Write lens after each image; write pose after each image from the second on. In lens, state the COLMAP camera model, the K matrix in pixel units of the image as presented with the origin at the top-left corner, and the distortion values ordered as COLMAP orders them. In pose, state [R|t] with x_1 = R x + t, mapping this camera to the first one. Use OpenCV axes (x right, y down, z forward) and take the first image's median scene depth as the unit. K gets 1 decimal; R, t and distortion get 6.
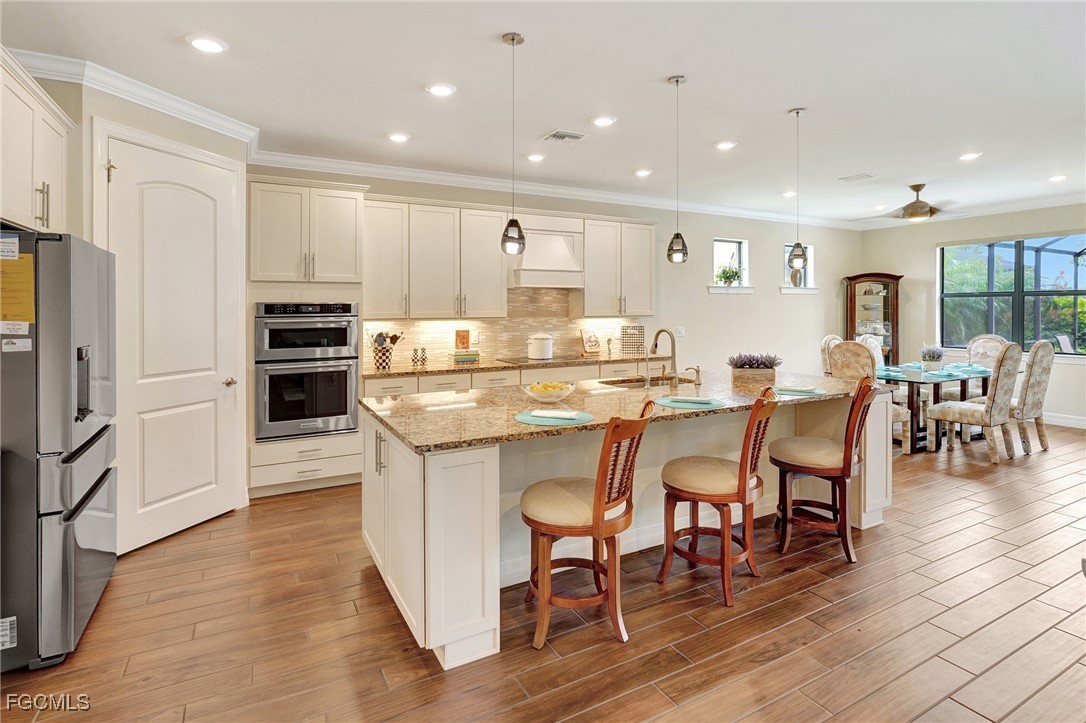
lens RADIAL K [[530.6, 0, 546.0], [0, 530.6, 306.6], [0, 0, 1]] dist [-0.006734, 0.000961]
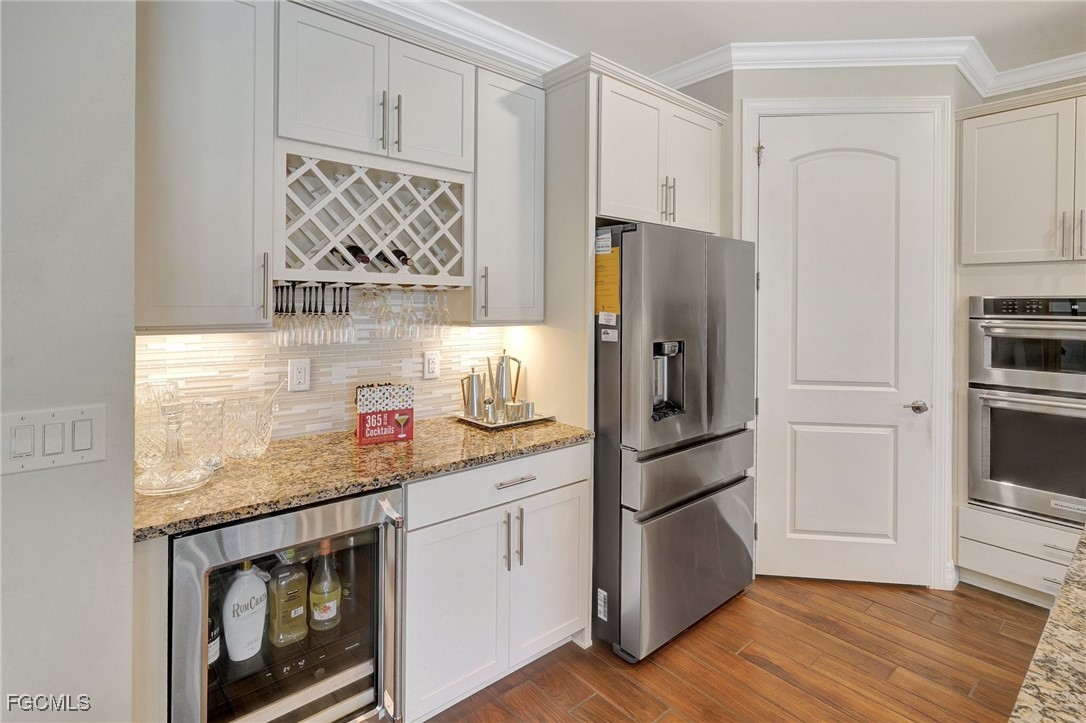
lens RADIAL K [[530.6, 0, 546.0], [0, 530.6, 306.6], [0, 0, 1]] dist [-0.006734, 0.000961]
pose [[0.209428, 0.006399, -0.977803, -0.001302], [-0.007786, 0.999958, 0.004876, 0.006423], [0.977793, 0.006592, 0.209469, 0.346958]]
